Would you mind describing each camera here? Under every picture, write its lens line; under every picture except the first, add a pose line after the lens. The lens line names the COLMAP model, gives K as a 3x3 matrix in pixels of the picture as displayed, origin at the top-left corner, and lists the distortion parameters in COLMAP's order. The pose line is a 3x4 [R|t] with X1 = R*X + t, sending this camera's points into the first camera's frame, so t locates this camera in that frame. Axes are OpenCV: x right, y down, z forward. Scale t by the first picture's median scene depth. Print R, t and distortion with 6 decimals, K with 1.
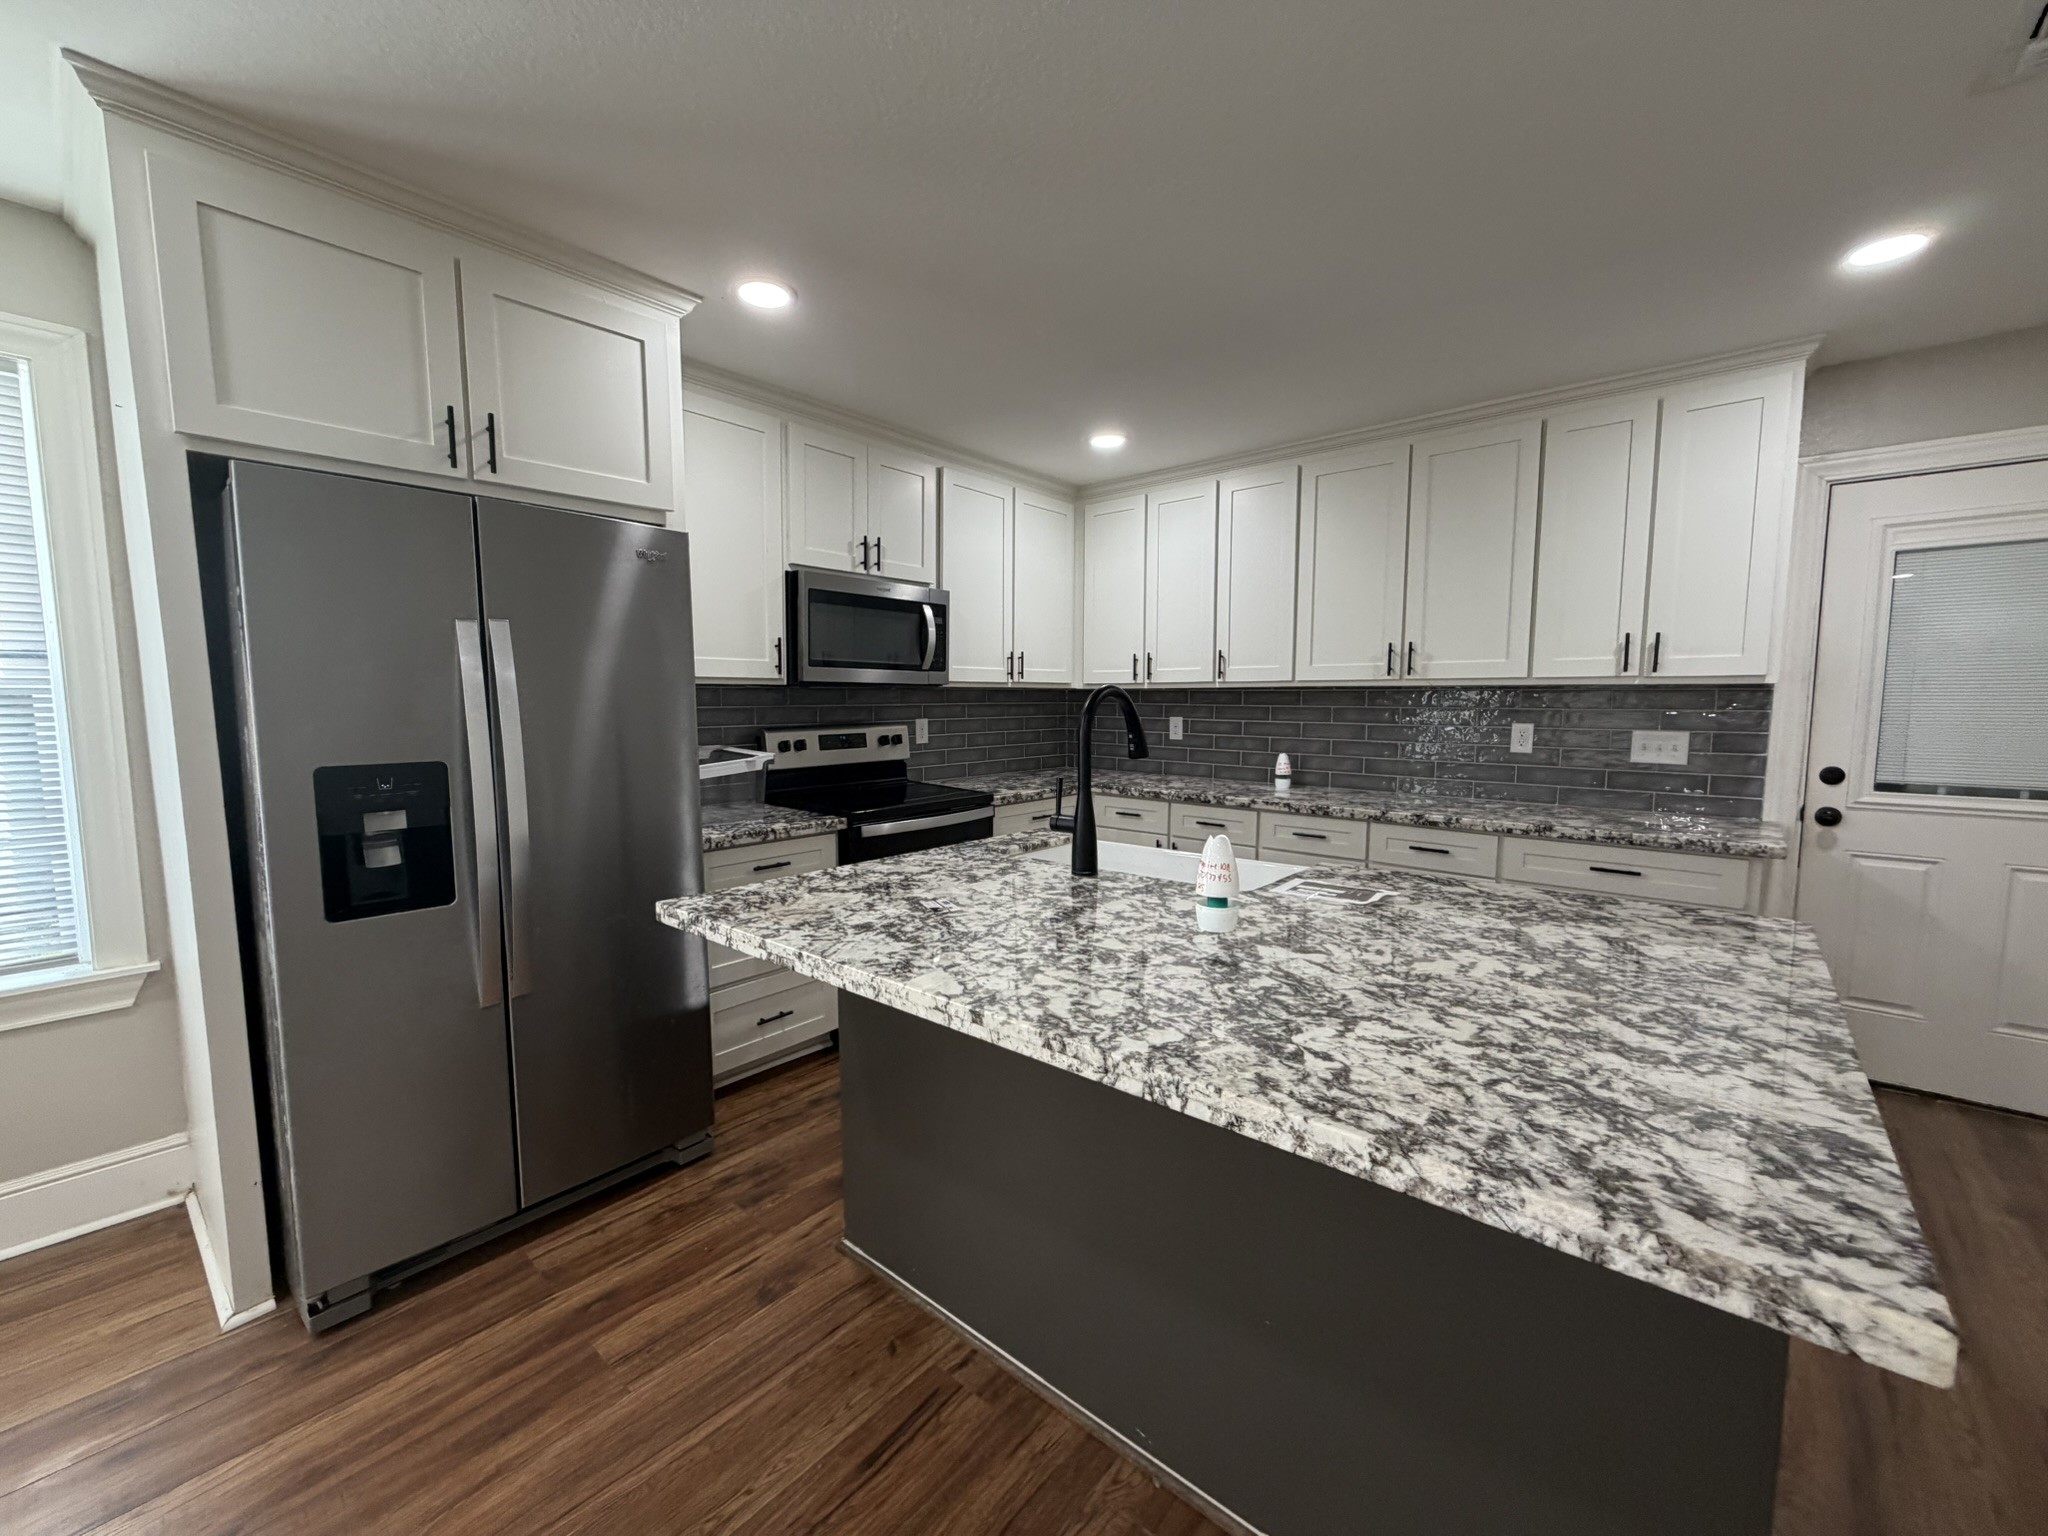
lens RADIAL K [[816.8, 0, 1018.7], [0, 816.8, 772.9], [0, 0, 1]] dist [0.000781, -0.000524]
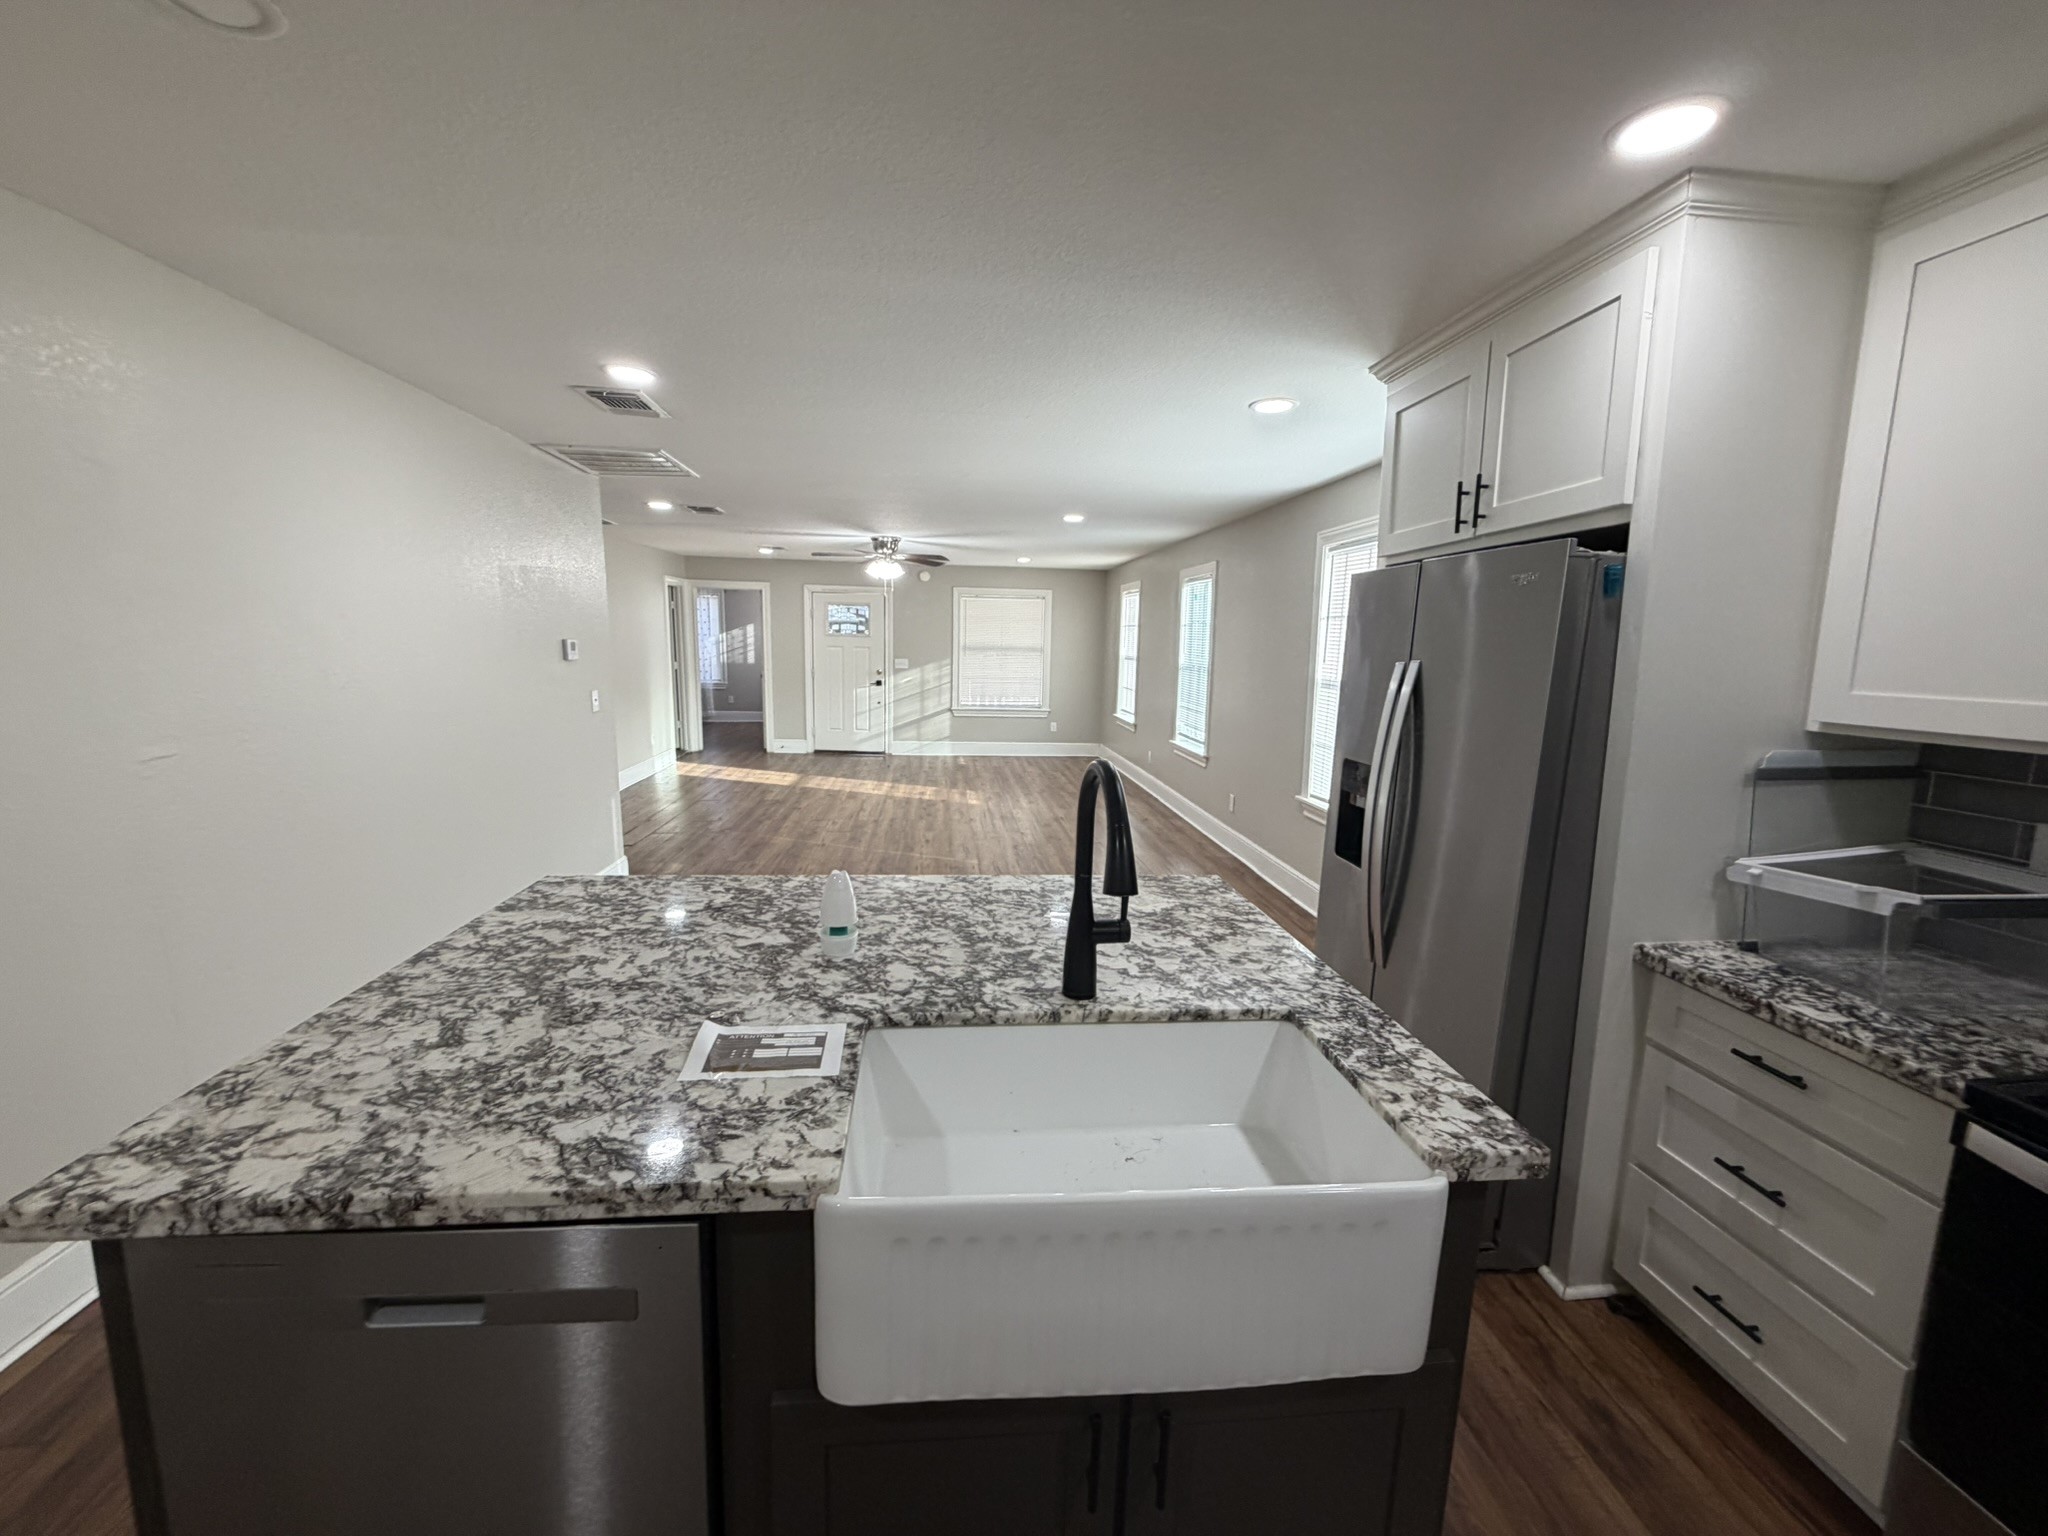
lens RADIAL K [[816.8, 0, 1019.1], [0, 816.8, 772.6], [0, 0, 1]] dist [0.000781, -0.000524]
pose [[-0.683848, 0.100465, -0.722674, 0.532864], [-0.087231, 0.972113, 0.217686, -0.196235], [0.724391, 0.211904, -0.656014, 1.152494]]
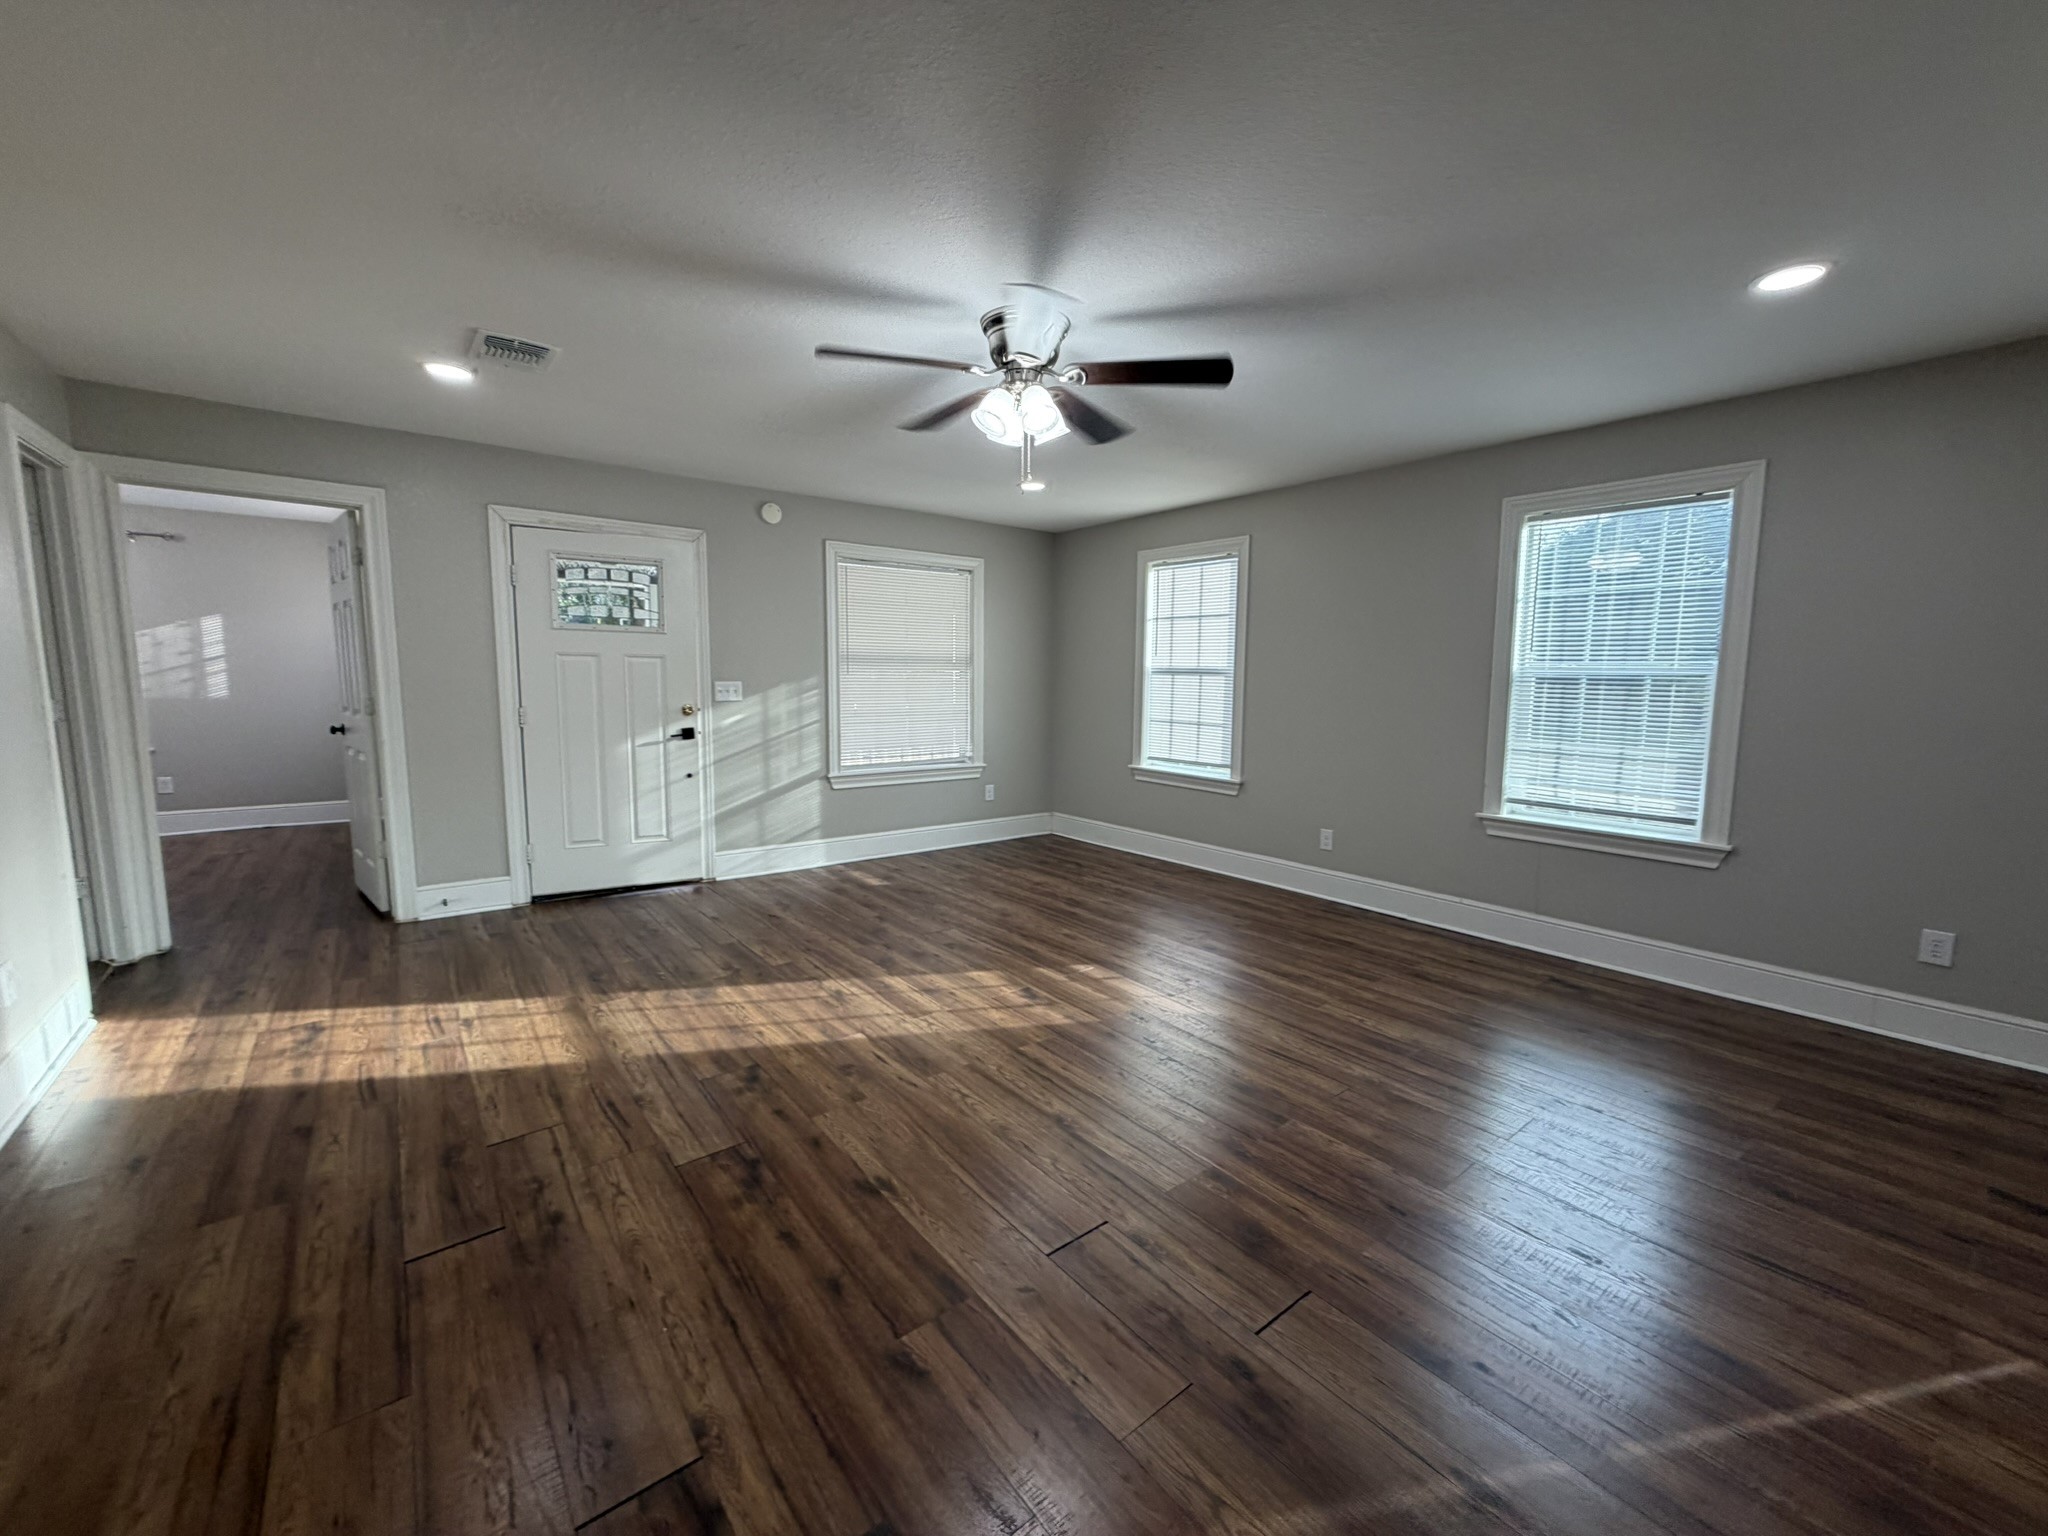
lens RADIAL K [[816.8, 0, 1019.4], [0, 816.8, 771.8], [0, 0, 1]] dist [0.000781, -0.000524]
pose [[-0.190392, 0.109874, -0.975540, -0.372899], [-0.096337, 0.986830, 0.129947, 0.124649], [0.976970, 0.118722, -0.177300, -1.319579]]
